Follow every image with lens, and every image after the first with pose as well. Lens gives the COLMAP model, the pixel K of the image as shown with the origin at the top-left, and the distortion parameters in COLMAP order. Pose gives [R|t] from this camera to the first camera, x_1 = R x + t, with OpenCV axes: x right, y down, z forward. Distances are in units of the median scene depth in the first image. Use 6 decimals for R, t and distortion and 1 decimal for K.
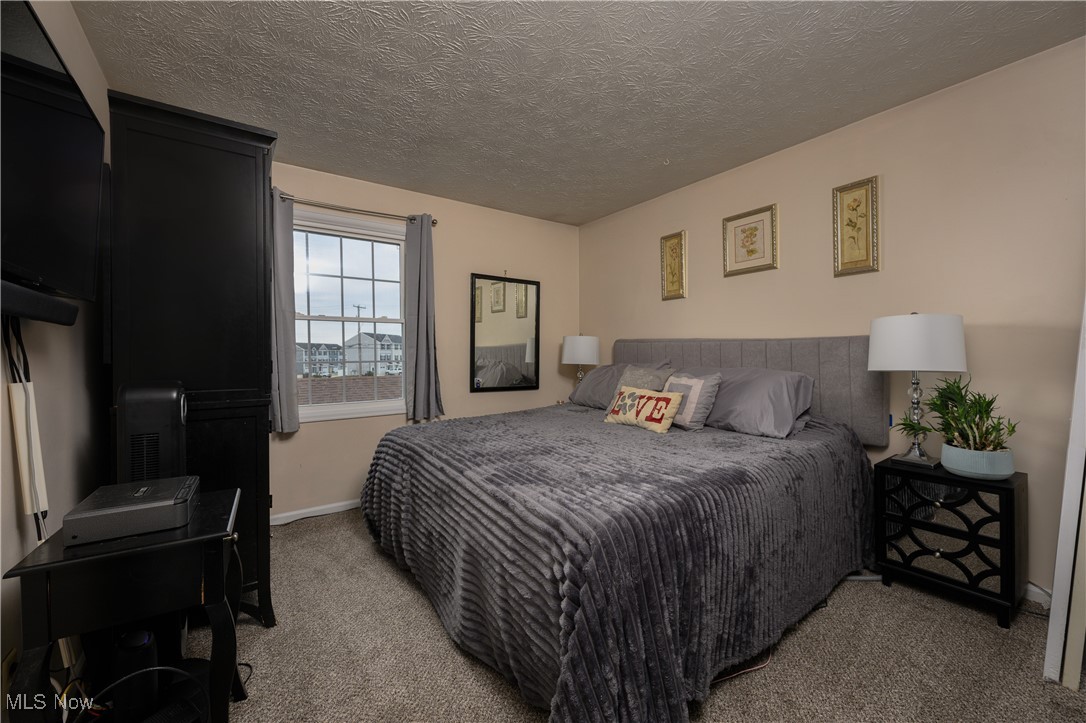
lens RADIAL K [[428.1, 0, 535.9], [0, 428.1, 359.1], [0, 0, 1]] dist [-0.000820, -0.000134]
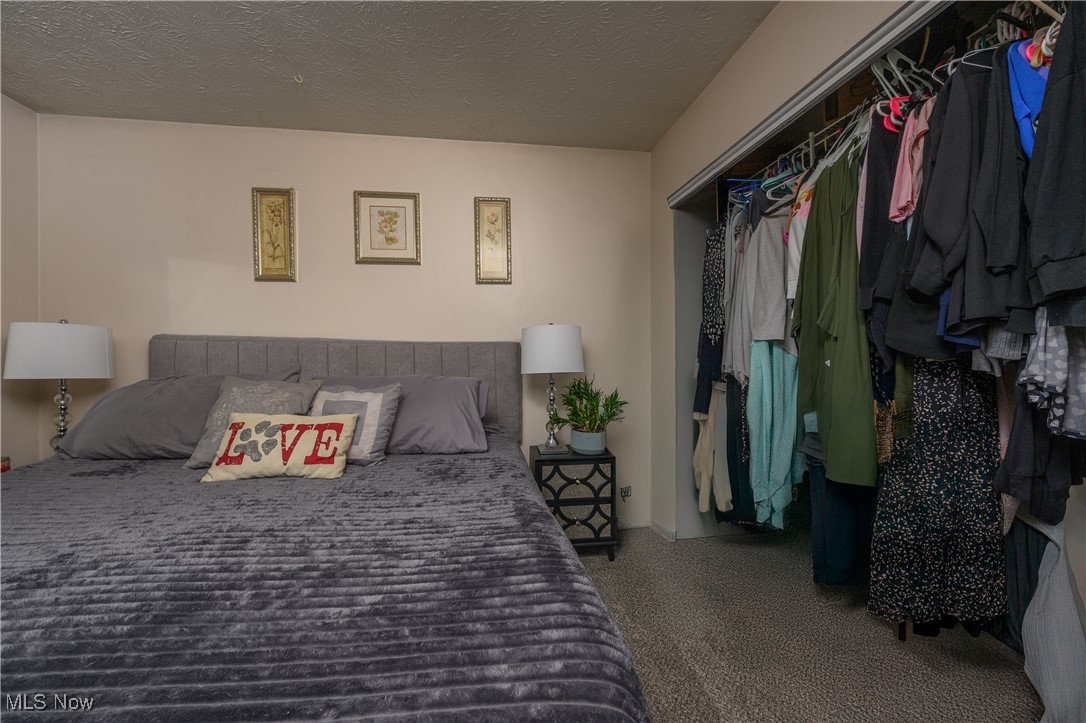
lens RADIAL K [[428.1, 0, 535.9], [0, 428.1, 359.1], [0, 0, 1]] dist [-0.000820, -0.000134]
pose [[0.457356, -0.001205, 0.889283, -0.147171], [0.011382, 0.999925, -0.004499, -0.004611], [-0.889211, 0.012180, 0.457336, 0.397963]]
